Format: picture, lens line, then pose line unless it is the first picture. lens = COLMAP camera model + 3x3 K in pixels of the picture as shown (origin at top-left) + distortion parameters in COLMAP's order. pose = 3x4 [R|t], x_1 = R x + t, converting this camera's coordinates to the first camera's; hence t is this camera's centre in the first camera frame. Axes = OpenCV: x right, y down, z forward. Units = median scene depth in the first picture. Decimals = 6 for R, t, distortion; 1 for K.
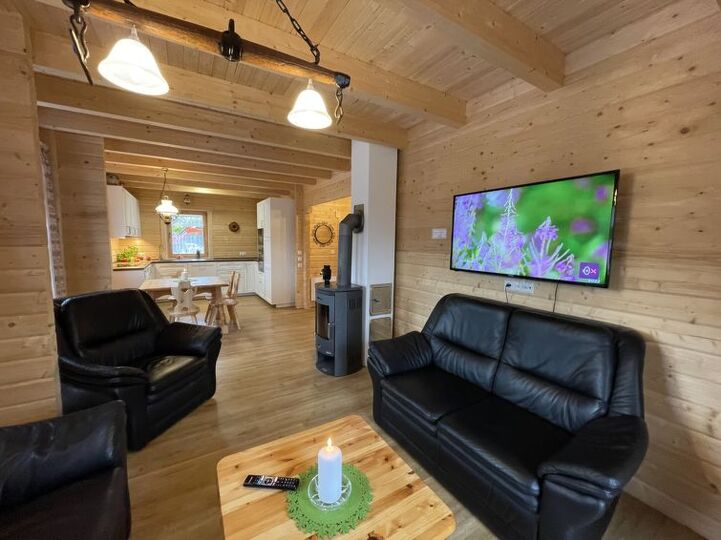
lens RADIAL K [[290.2, 0, 359.9], [0, 290.2, 267.1], [0, 0, 1]] dist [-0.002839, -0.000225]
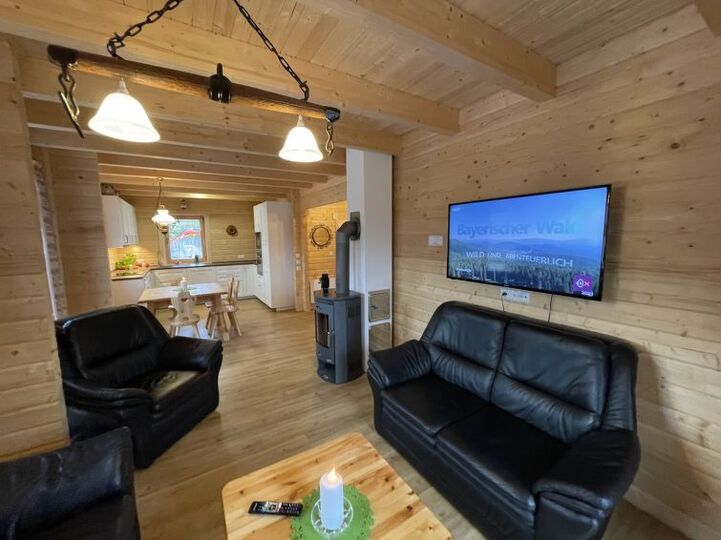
lens RADIAL K [[290.2, 0, 359.9], [0, 290.2, 267.1], [0, 0, 1]] dist [-0.002839, -0.000225]
pose [[0.999591, -0.028553, 0.001799, 0.009884], [0.028512, 0.999404, 0.019456, -0.072032], [-0.002354, -0.019397, 0.999809, -0.008695]]
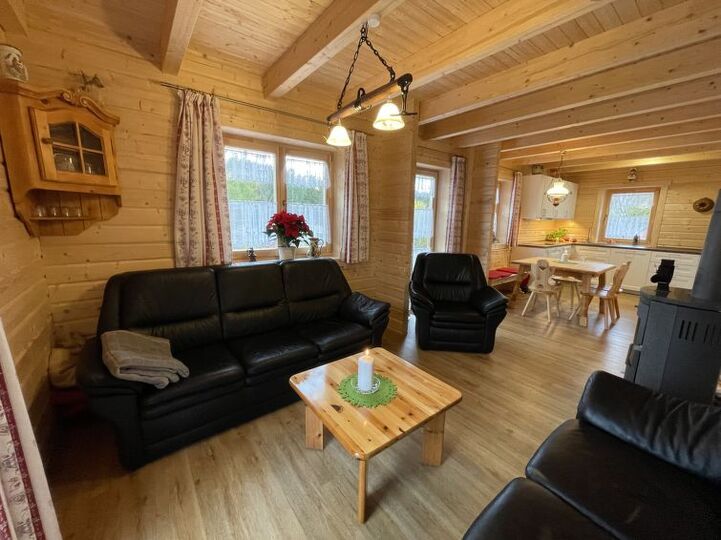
lens RADIAL K [[290.2, 0, 359.9], [0, 290.2, 267.1], [0, 0, 1]] dist [-0.002839, -0.000225]
pose [[0.114089, 0.159522, -0.980580, 0.676473], [-0.108370, 0.983133, 0.147329, -0.016535], [0.987542, 0.089456, 0.129452, 0.393998]]
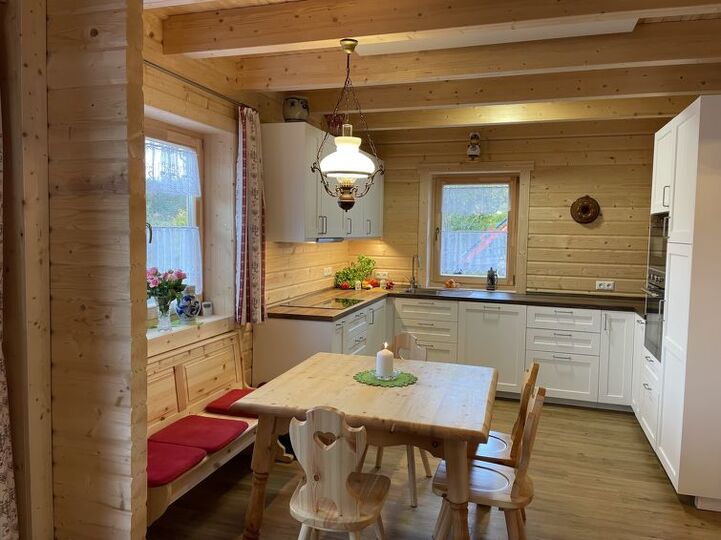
lens RADIAL K [[551.0, 0, 359.5], [0, 551.0, 266.0], [0, 0, 1]] dist [0.035327, -0.003304]
pose [[0.659987, 0.048782, -0.749691, -0.360479], [-0.076838, 0.997040, -0.002767, -0.171401], [0.747337, 0.059431, 0.661782, 1.257845]]
